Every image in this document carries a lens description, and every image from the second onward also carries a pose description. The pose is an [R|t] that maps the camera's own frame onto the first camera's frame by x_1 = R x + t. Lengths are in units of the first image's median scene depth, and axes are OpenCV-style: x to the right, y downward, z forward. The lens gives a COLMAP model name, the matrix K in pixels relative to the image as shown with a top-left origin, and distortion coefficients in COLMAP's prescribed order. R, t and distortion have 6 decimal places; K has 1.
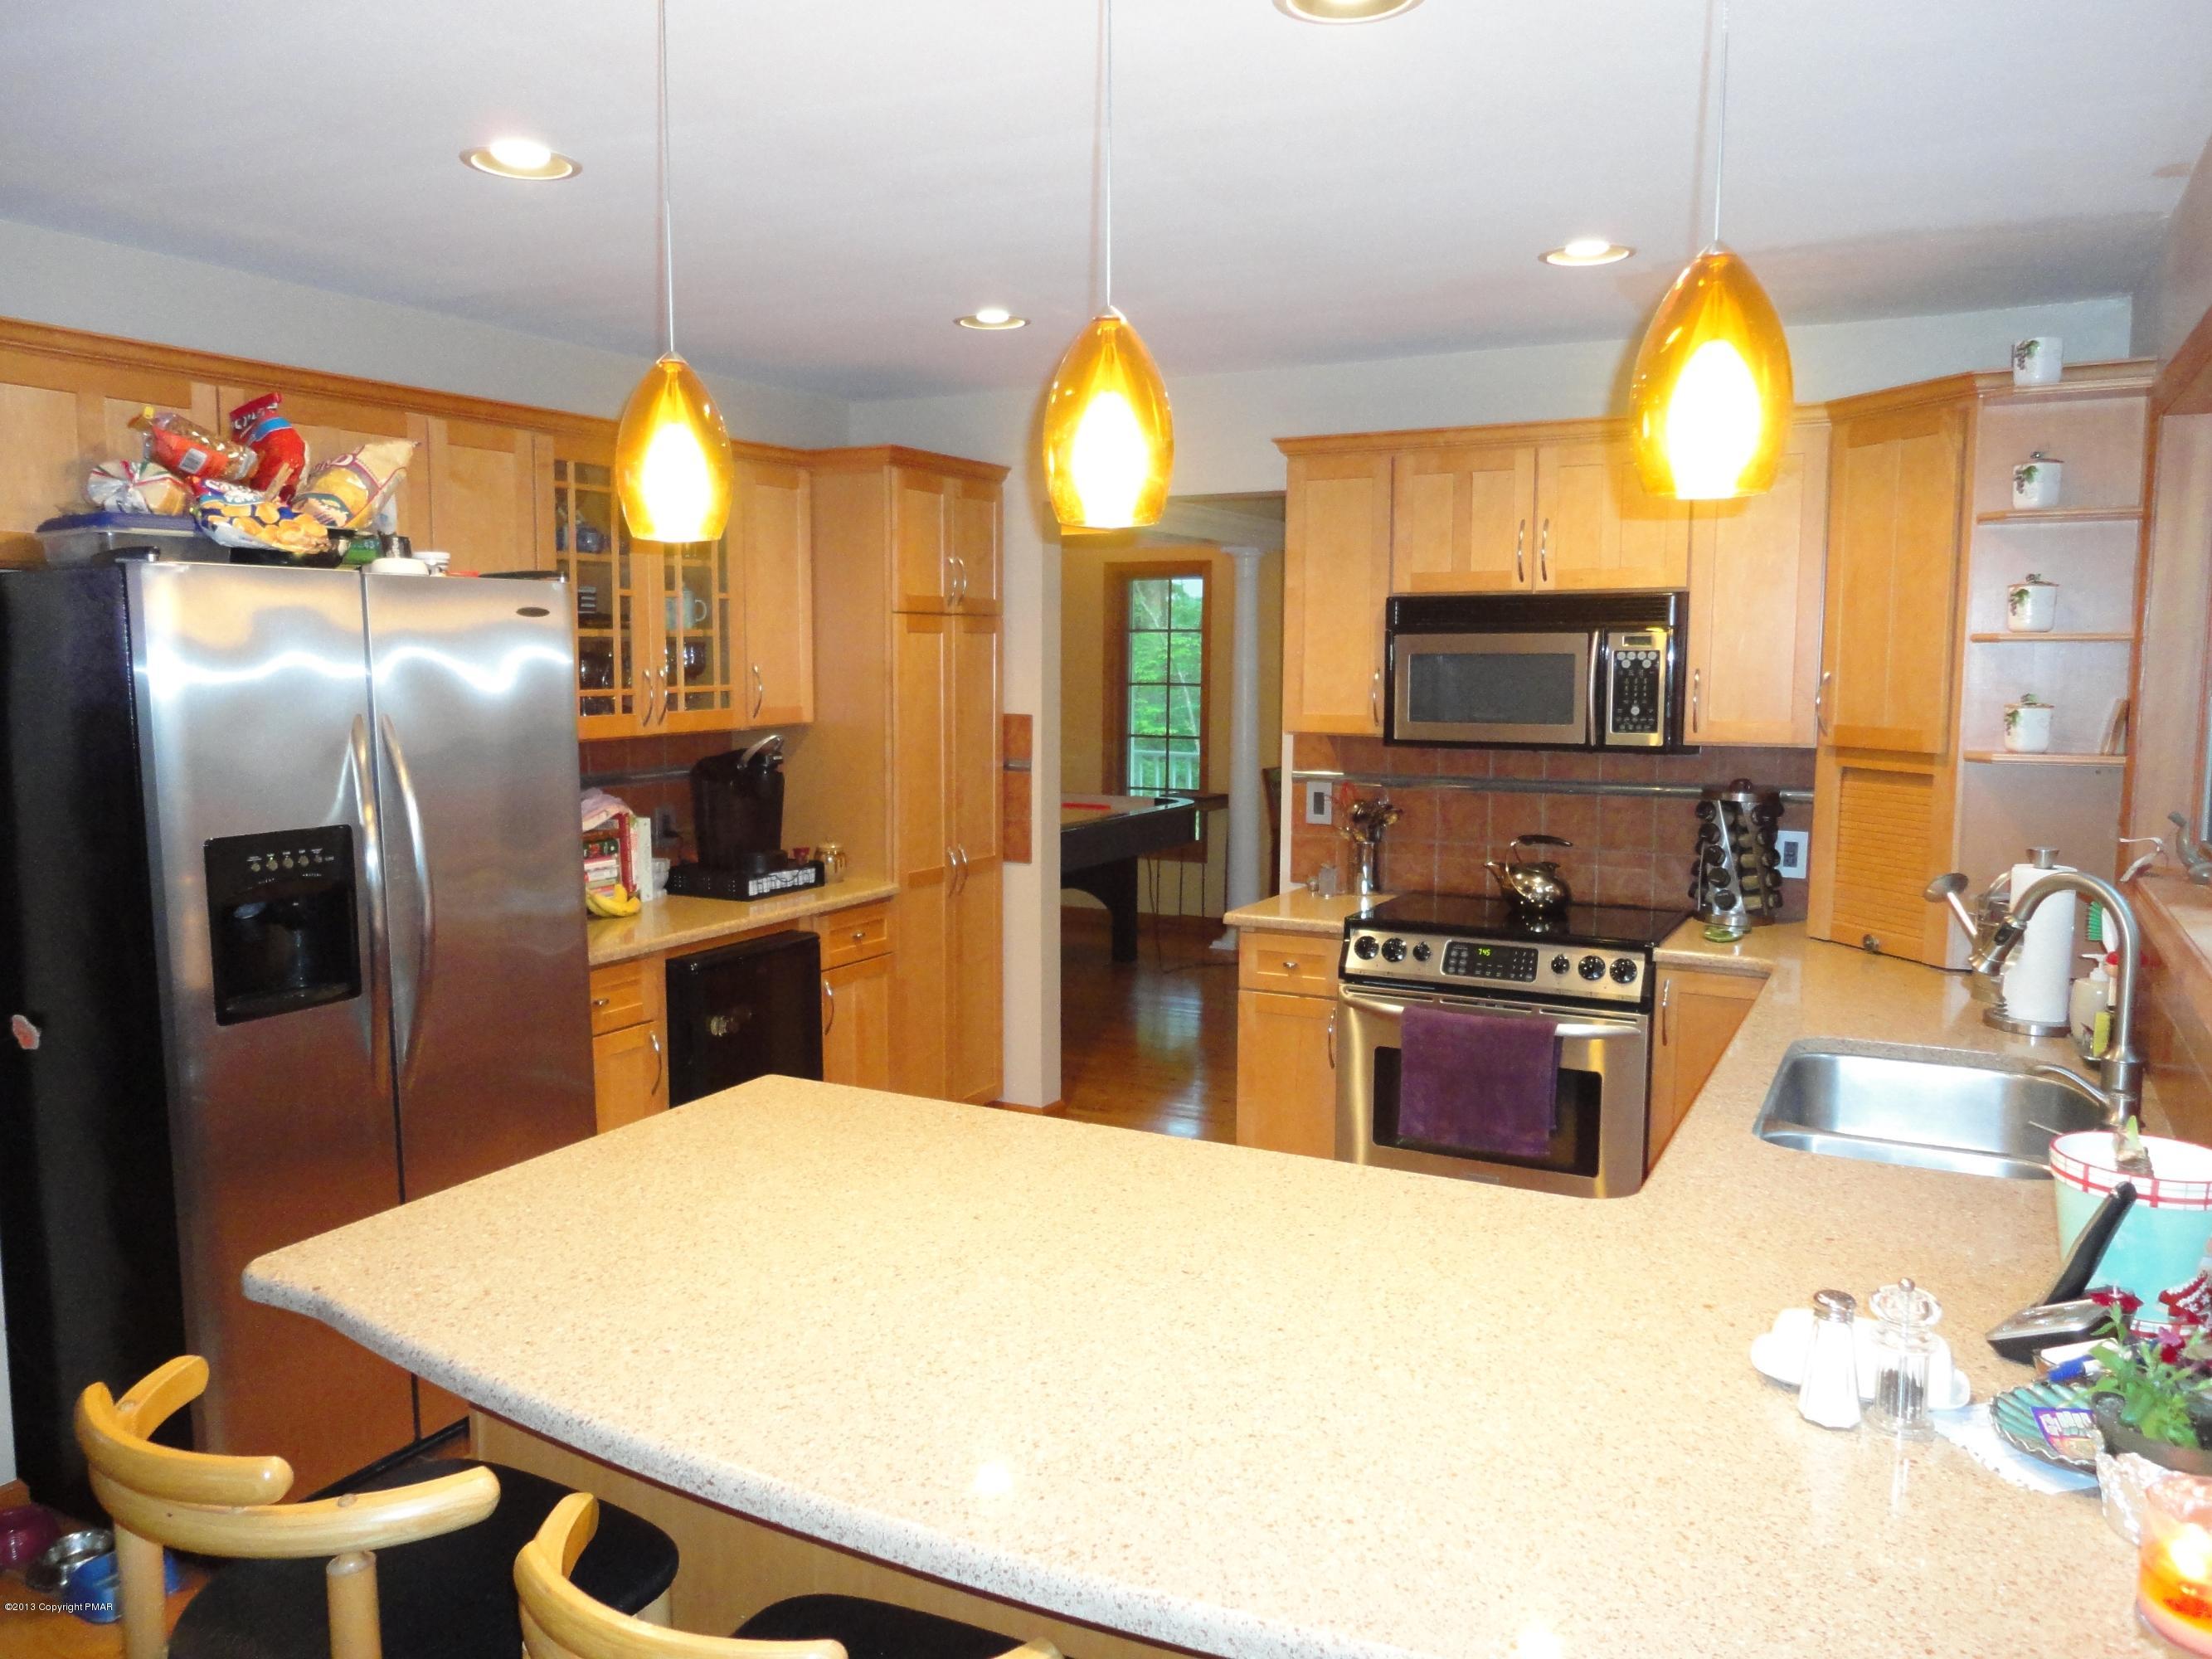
lens RADIAL K [[1616.4, 0, 1106.0], [0, 1616.4, 829.5], [0, 0, 1]] dist [0.000861, -0.001063]
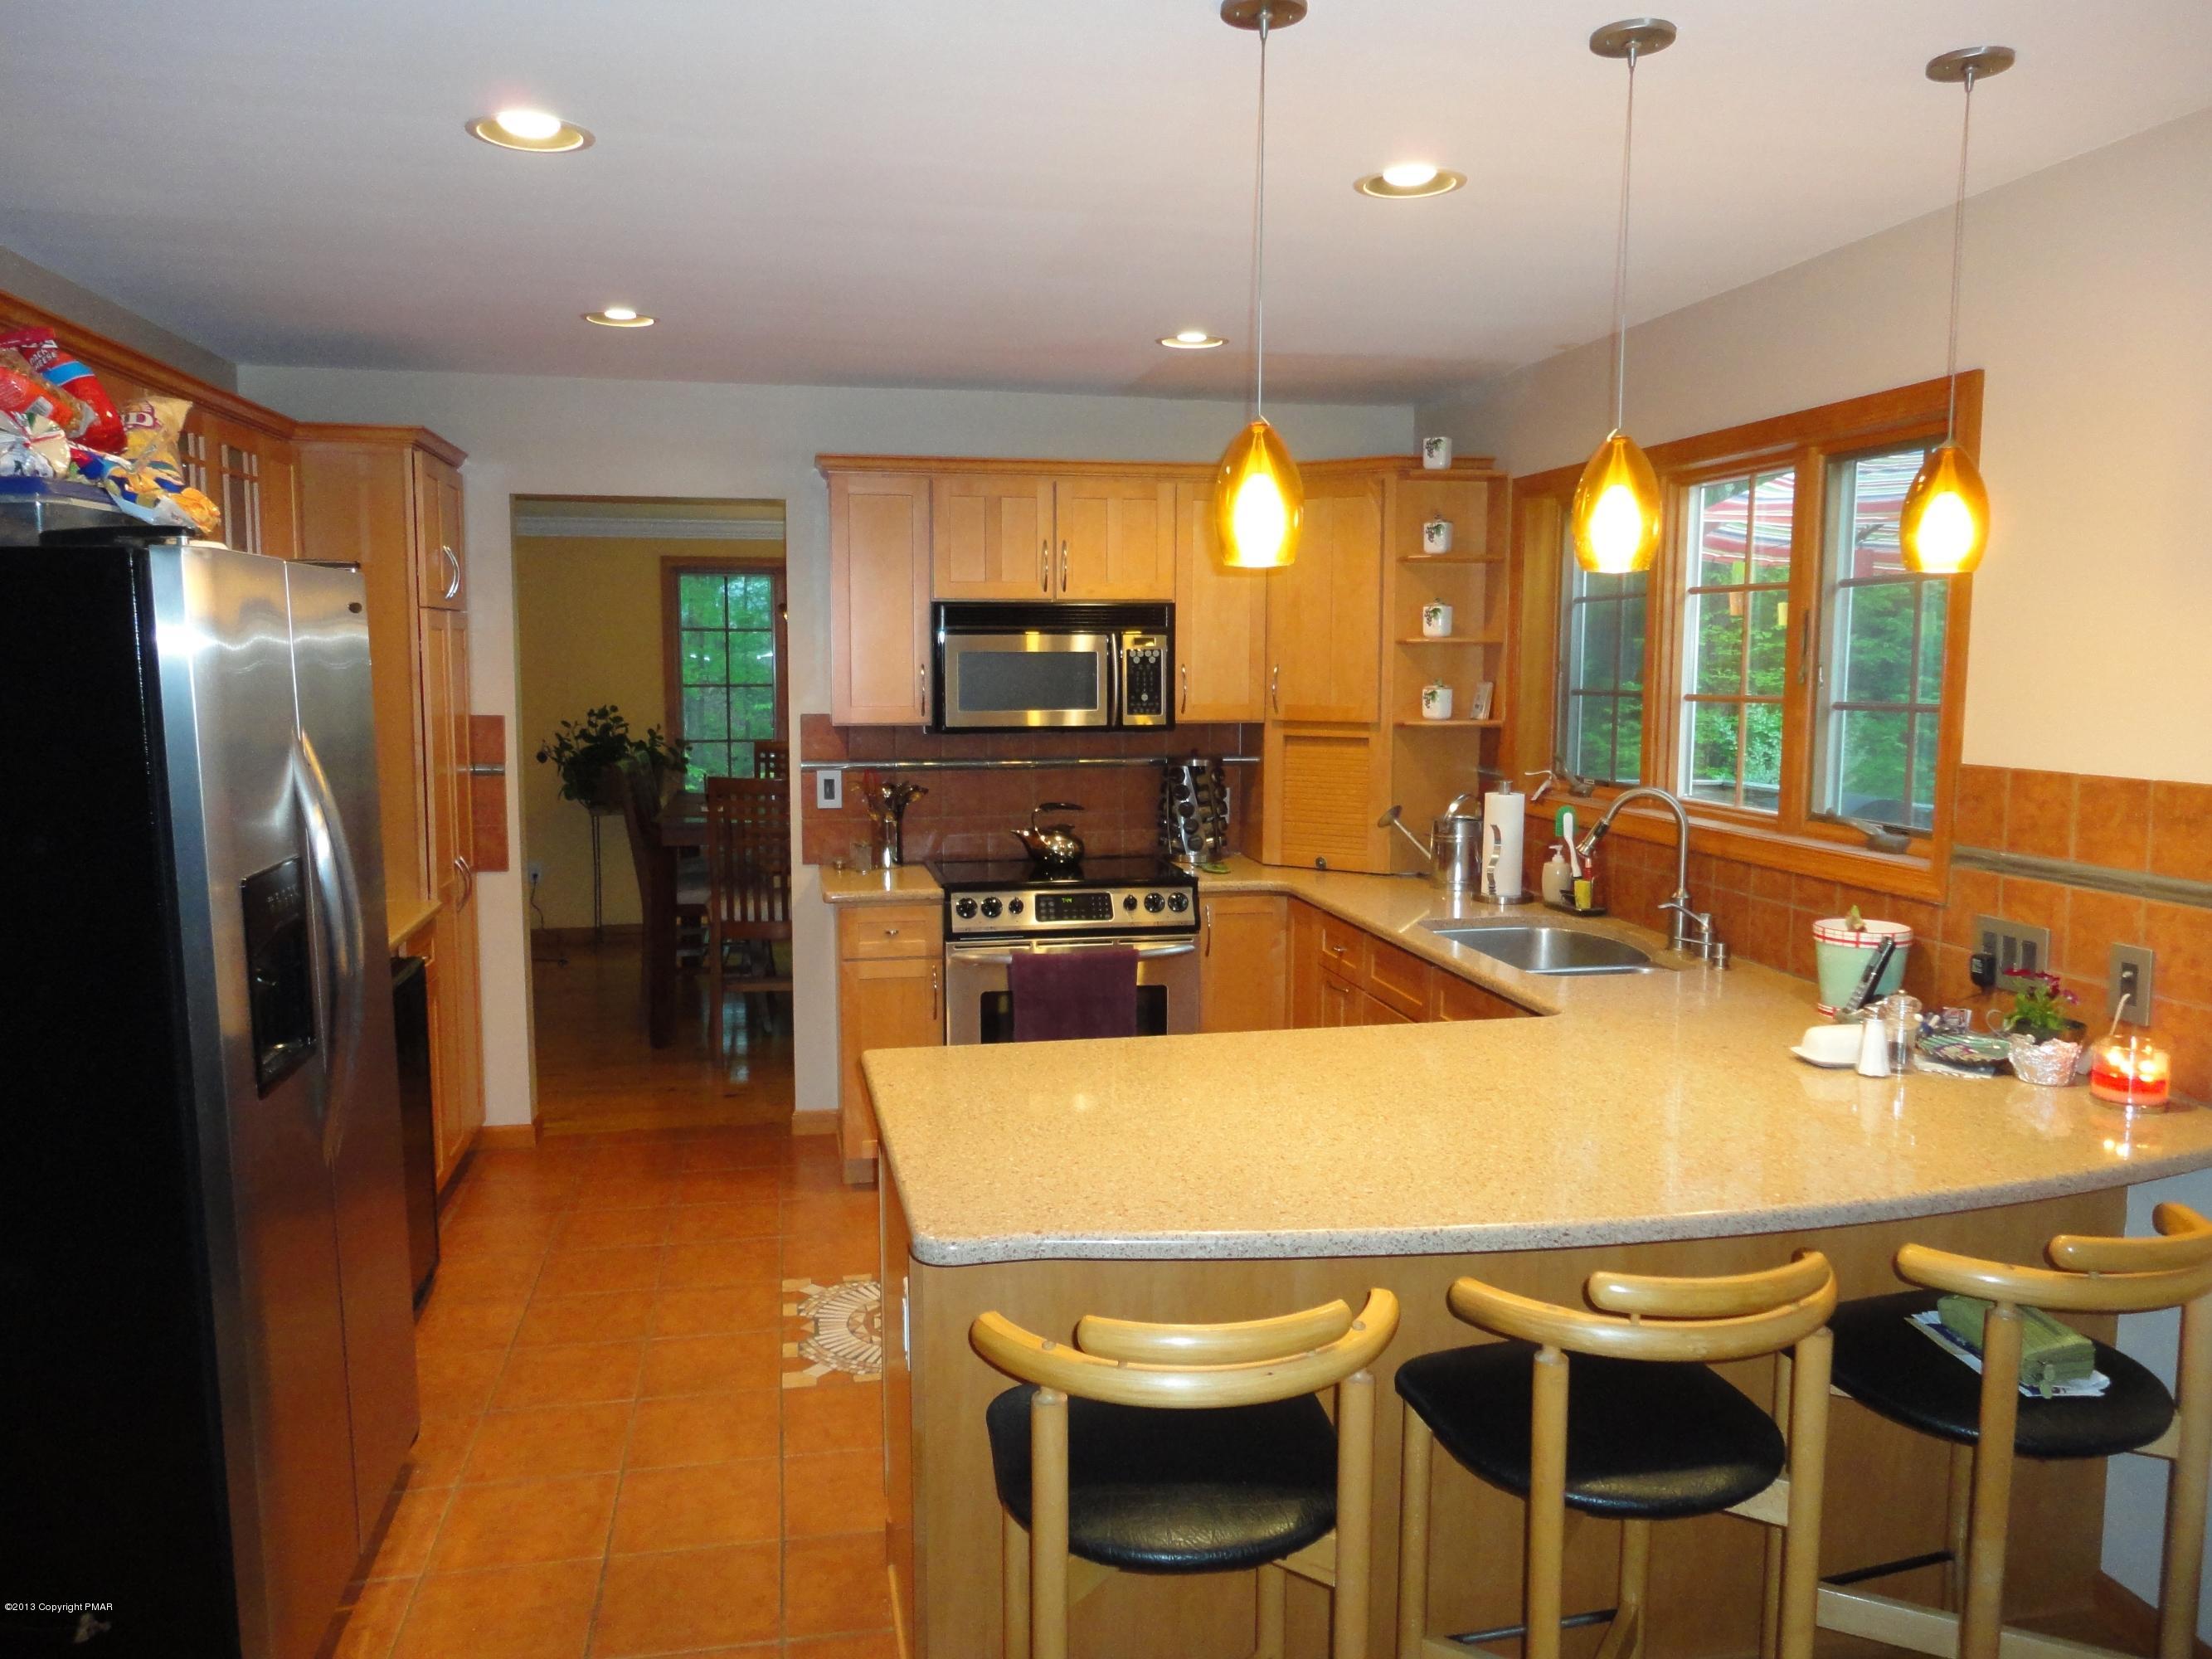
lens RADIAL K [[1620.9, 0, 1107.7], [0, 1620.9, 804.5], [0, 0, 1]] dist [-0.003419, -0.002140]
pose [[0.770902, -0.060376, 0.634086, -0.498933], [0.068365, 0.997590, 0.011873, -0.007276], [-0.633274, 0.034196, 0.773172, 0.047555]]
